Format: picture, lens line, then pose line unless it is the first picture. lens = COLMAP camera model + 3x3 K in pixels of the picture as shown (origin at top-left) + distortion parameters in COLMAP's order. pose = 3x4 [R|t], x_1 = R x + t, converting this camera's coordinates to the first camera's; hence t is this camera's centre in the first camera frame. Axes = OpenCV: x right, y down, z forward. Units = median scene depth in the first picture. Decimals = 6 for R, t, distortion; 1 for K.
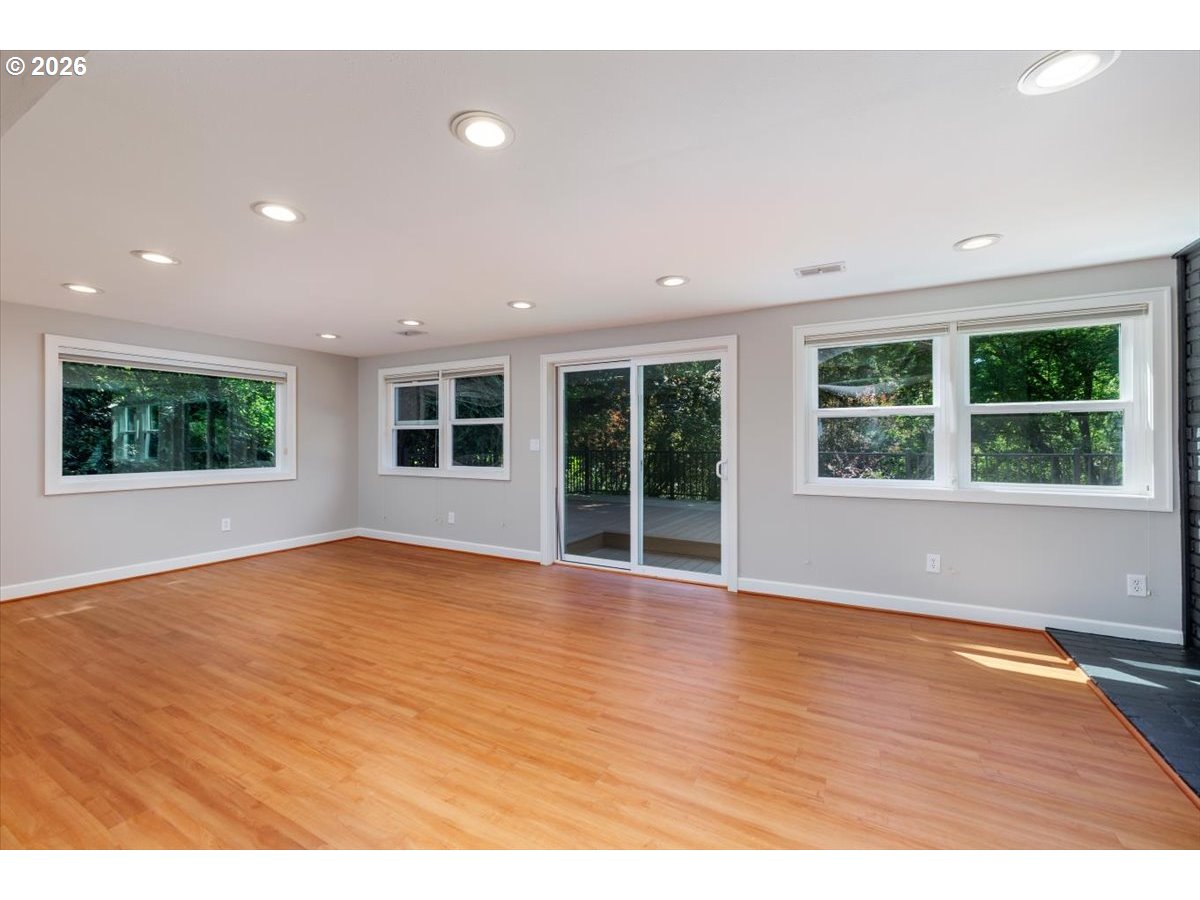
lens RADIAL K [[509.2, 0, 598.0], [0, 509.2, 446.8], [0, 0, 1]] dist [-0.000634, -0.000786]
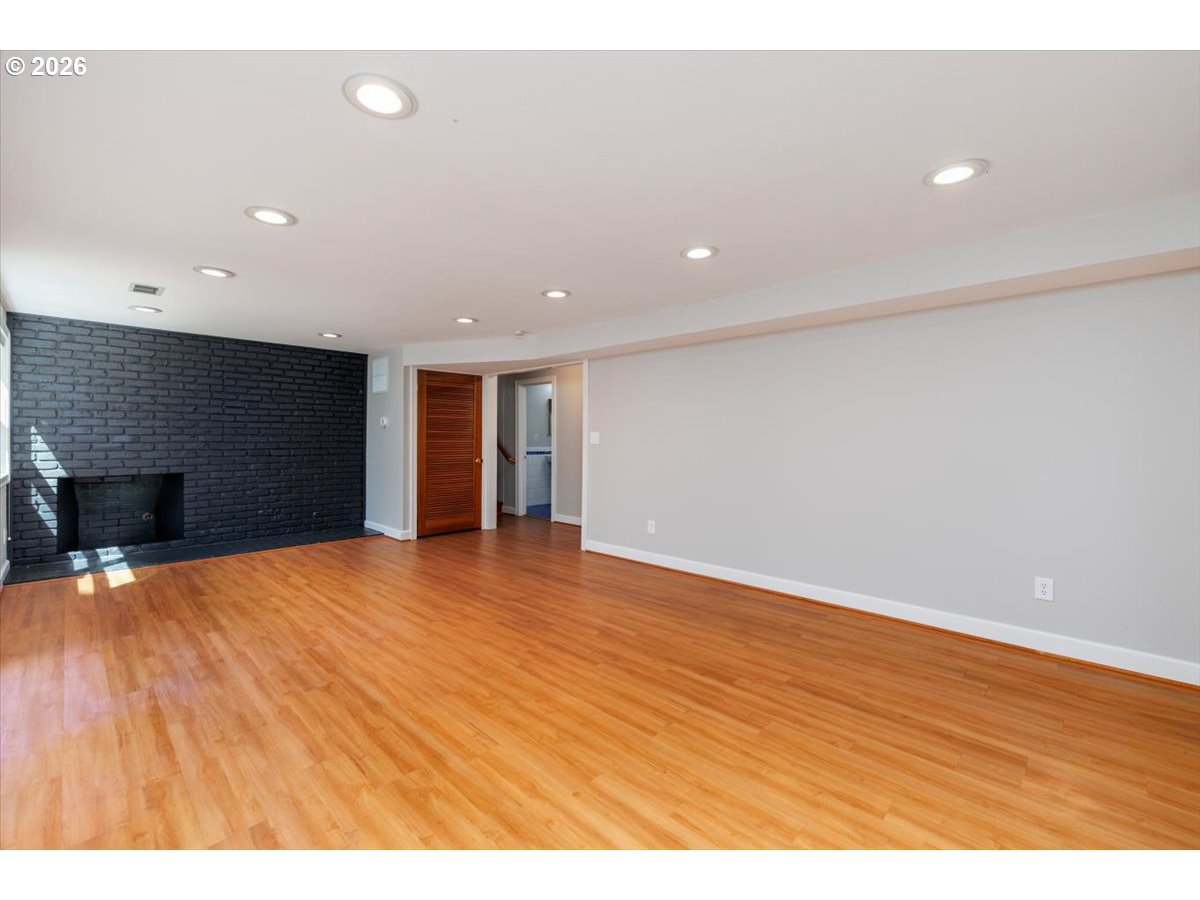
lens RADIAL K [[509.2, 0, 600.1], [0, 509.2, 445.3], [0, 0, 1]] dist [-0.000634, -0.000786]
pose [[-0.968042, -0.006244, 0.250710, -0.868783], [-0.001189, 0.999793, 0.020307, -0.013691], [-0.250785, 0.019360, -0.967849, 1.868959]]
